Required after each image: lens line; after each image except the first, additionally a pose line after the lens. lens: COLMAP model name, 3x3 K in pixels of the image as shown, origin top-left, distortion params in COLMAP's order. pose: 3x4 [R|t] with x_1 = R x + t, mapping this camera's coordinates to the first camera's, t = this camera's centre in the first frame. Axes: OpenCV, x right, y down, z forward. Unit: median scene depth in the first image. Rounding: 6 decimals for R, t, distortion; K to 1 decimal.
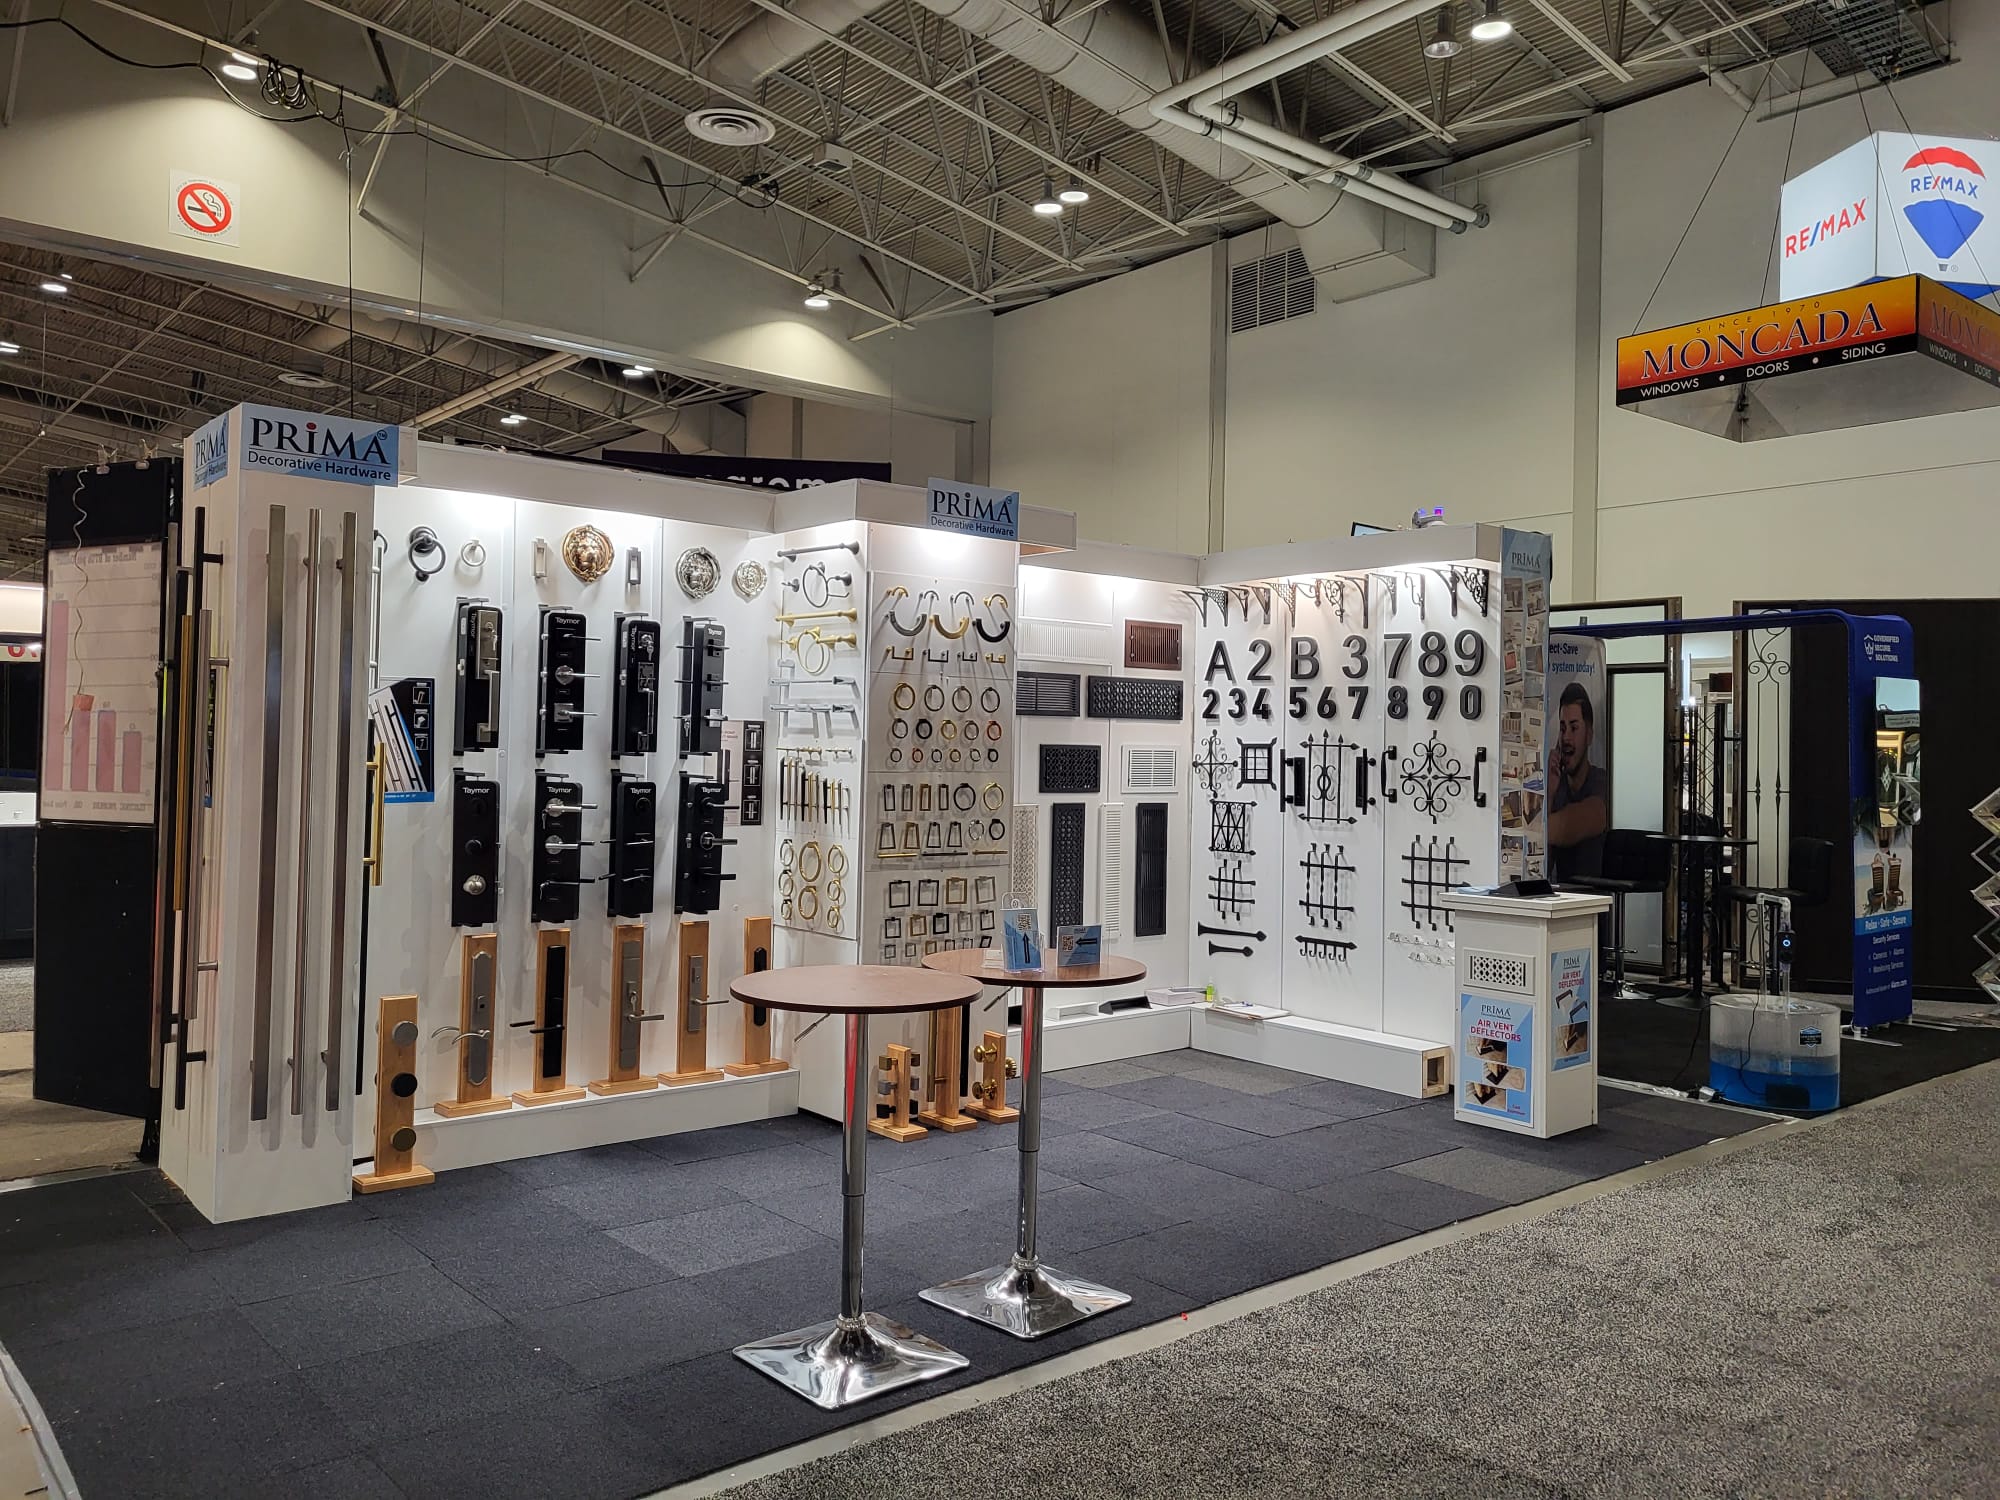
lens RADIAL K [[1508.0, 0, 996.5], [0, 1508.0, 740.8], [0, 0, 1]] dist [0.058339, -0.045035]
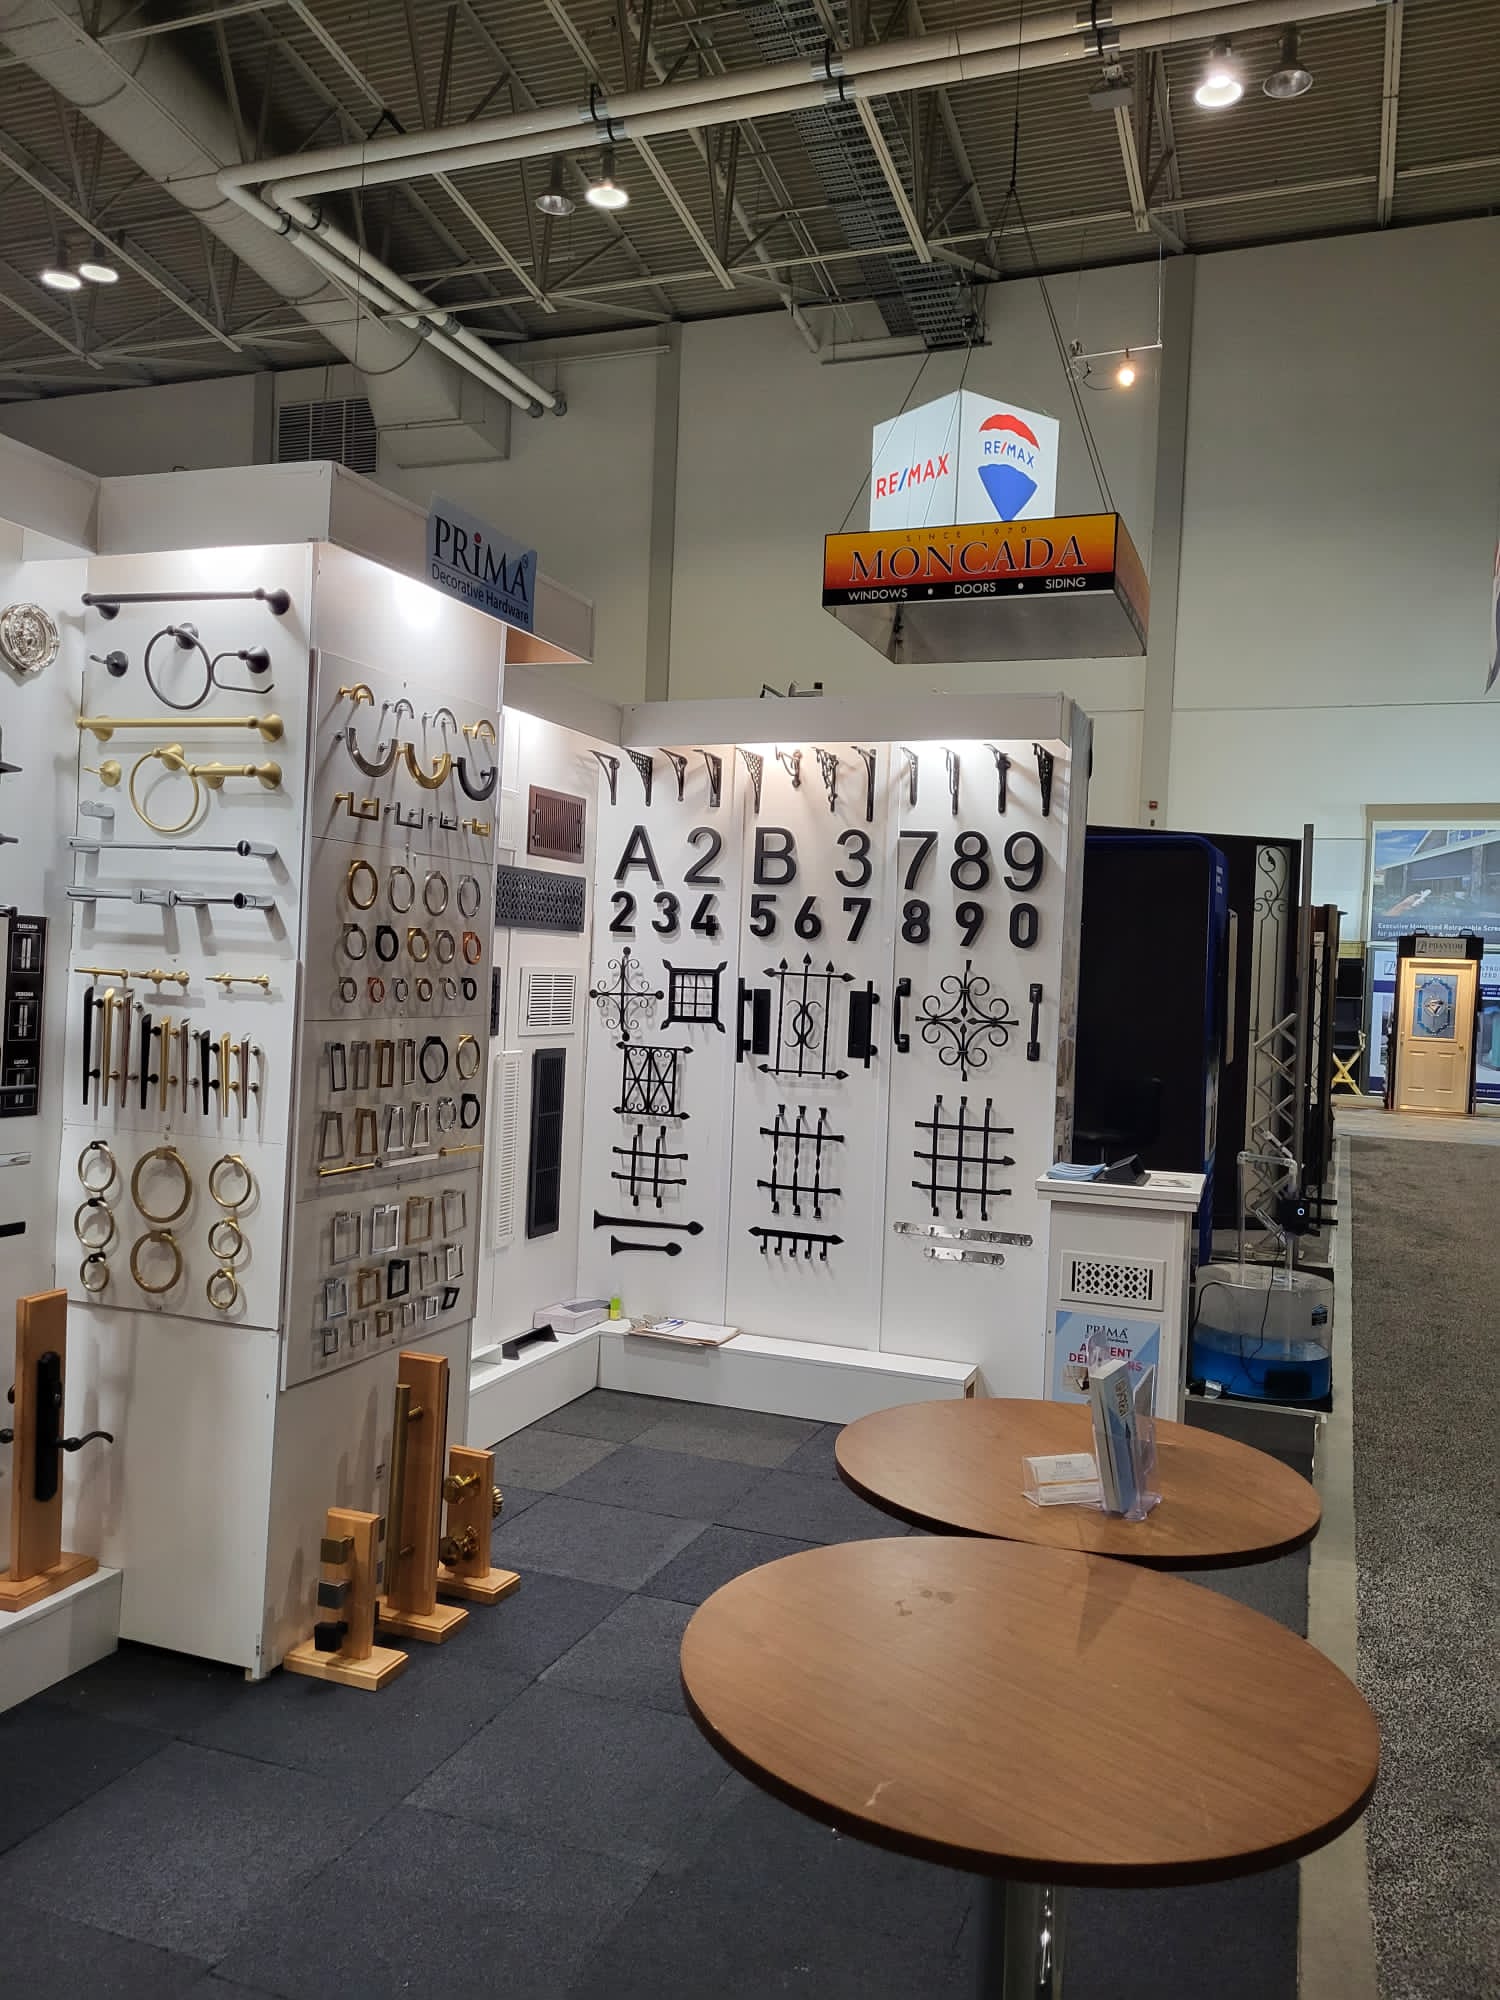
lens RADIAL K [[1508.0, 0, 749.8], [0, 1508.0, 1002.1], [0, 0, 1]] dist [0.058339, -0.045035]
pose [[0.872807, 0.009513, 0.487973, -0.168024], [-0.029190, 0.999038, 0.032735, -0.006818], [-0.487192, -0.042815, 0.872245, 0.353917]]
